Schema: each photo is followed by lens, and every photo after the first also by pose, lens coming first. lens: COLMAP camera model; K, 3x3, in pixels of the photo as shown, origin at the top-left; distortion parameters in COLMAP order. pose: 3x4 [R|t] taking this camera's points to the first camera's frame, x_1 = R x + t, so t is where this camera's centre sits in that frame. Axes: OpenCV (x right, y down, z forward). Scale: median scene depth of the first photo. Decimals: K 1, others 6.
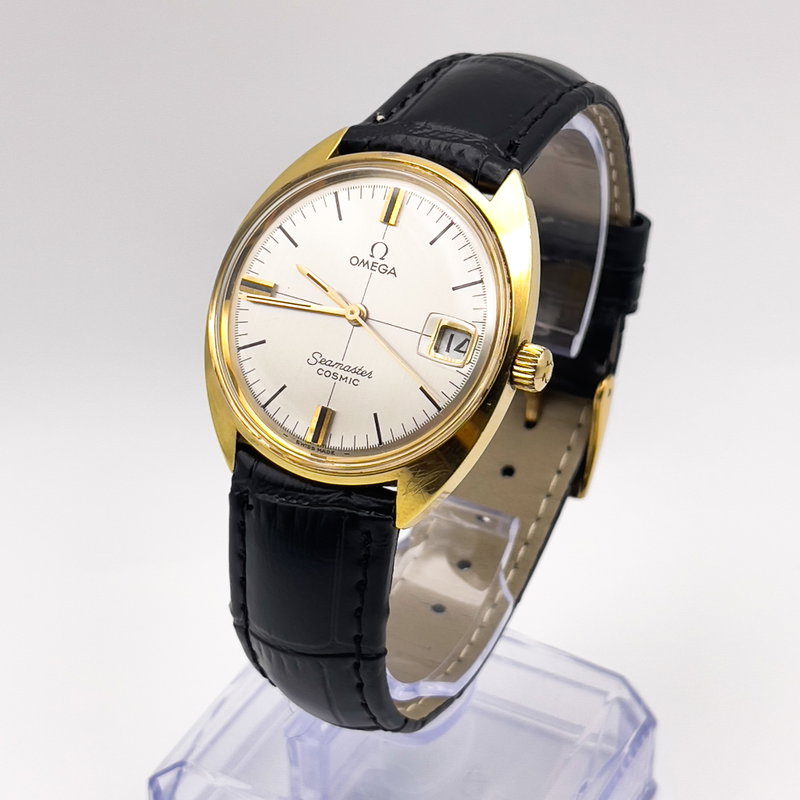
lens RADIAL K [[2191.7, 0, 401.1], [0, 2191.7, 399.5], [0, 0, 1]] dist [0.104300, 0.000000]
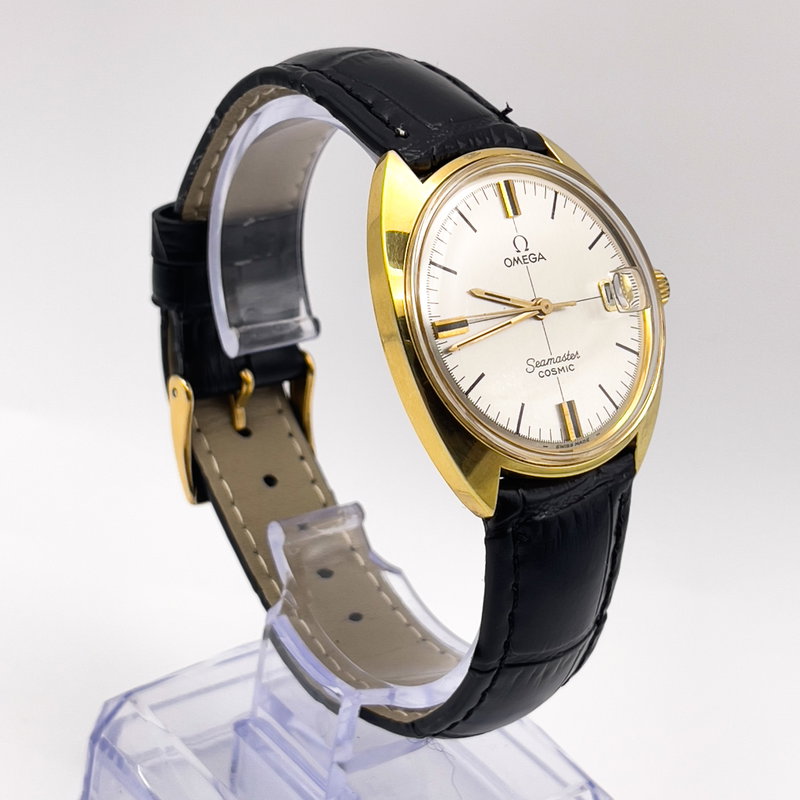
lens RADIAL K [[2191.7, 0, 395.1], [0, 2191.7, 396.2], [0, 0, 1]] dist [0.104300, 0.000000]
pose [[0.420507, -0.383573, 0.822220, -0.874448], [0.358998, 0.902621, 0.237479, -0.260286], [-0.833243, 0.195314, 0.517261, 0.533204]]
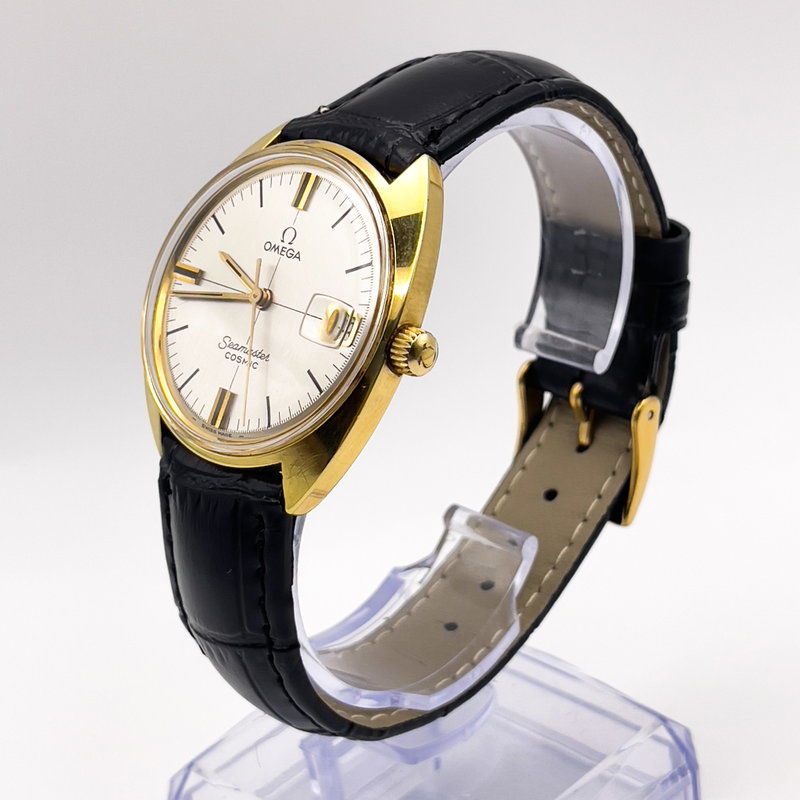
lens RADIAL K [[2191.7, 0, 401.7], [0, 2191.7, 404.0], [0, 0, 1]] dist [0.104300, 0.000000]
pose [[0.954624, 0.026874, -0.296599, 0.331381], [-0.045259, 0.997444, -0.055293, 0.060271], [0.294355, 0.066207, 0.953400, 0.068862]]
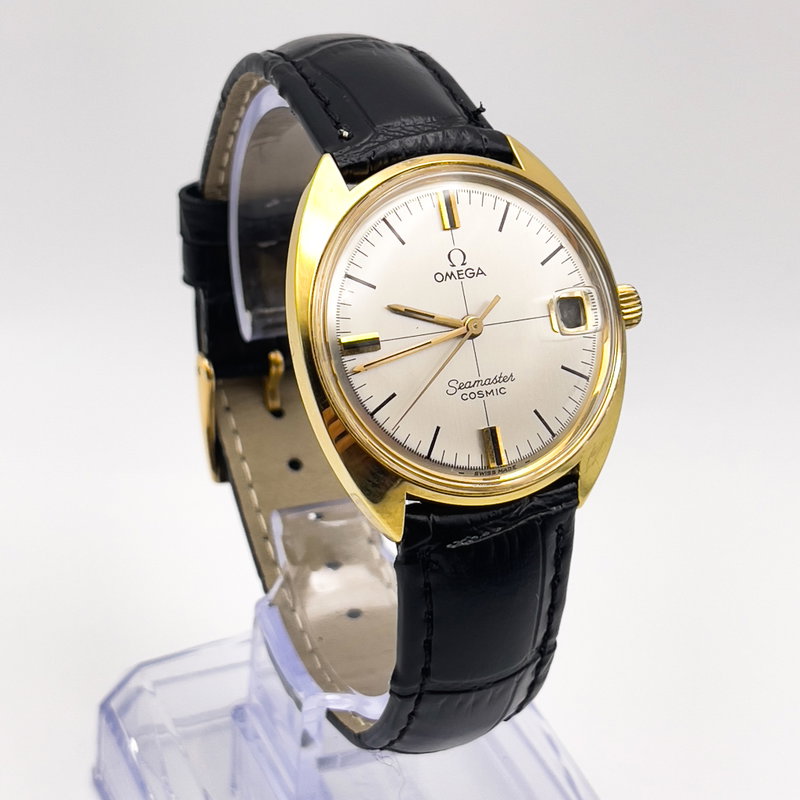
lens RADIAL K [[2191.7, 0, 405.0], [0, 2191.7, 399.5], [0, 0, 1]] dist [0.104300, 0.000000]
pose [[0.619406, -0.392424, 0.679956, -0.688607], [0.351746, 0.913031, 0.206516, -0.213713], [-0.701863, 0.111255, 0.703570, 0.344100]]
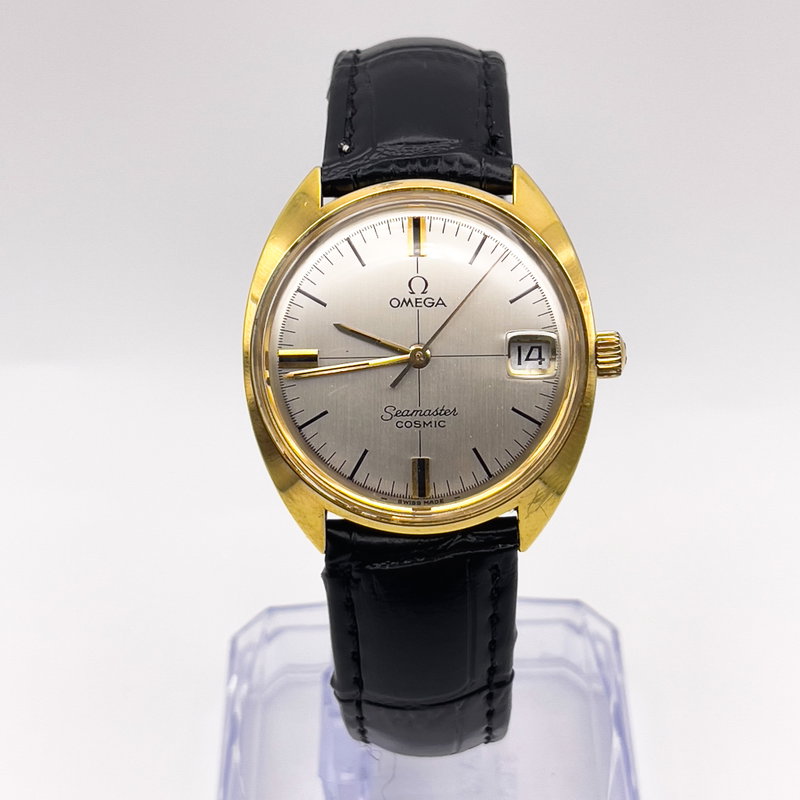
lens RADIAL K [[2191.7, 0, 396.5], [0, 2191.7, 403.5], [0, 0, 1]] dist [0.104300, 0.000000]
pose [[0.885472, -0.312054, 0.344328, -0.358558], [0.282421, 0.949813, 0.134514, -0.147985], [-0.369023, -0.021863, 0.929163, 0.111128]]
